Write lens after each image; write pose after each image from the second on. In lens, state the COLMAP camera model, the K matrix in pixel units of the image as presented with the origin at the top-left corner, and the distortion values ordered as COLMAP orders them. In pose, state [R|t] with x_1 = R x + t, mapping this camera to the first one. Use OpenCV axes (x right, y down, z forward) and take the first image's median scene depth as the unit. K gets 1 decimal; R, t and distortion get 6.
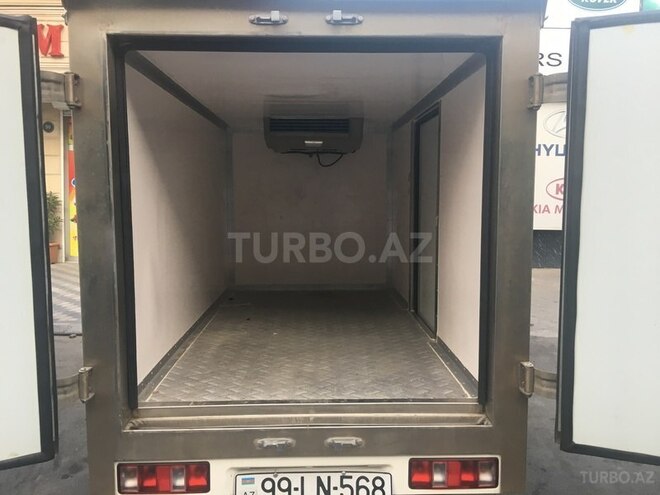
lens RADIAL K [[559.0, 0, 330.0], [0, 559.0, 247.5], [0, 0, 1]] dist [0.085375, -0.115529]
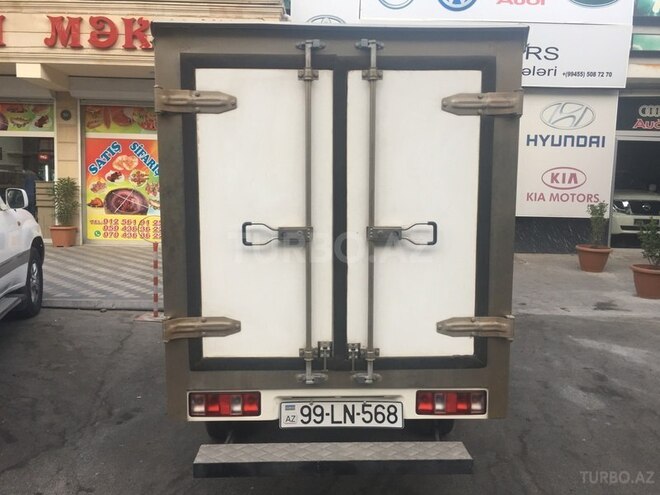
lens RADIAL K [[559.0, 0, 330.0], [0, 559.0, 247.5], [0, 0, 1]] dist [0.085375, -0.115529]
pose [[0.999981, 0.006002, 0.001353, -0.058246], [-0.006032, 0.999718, 0.022964, 0.021464], [-0.001214, -0.022972, 0.999735, -0.260649]]
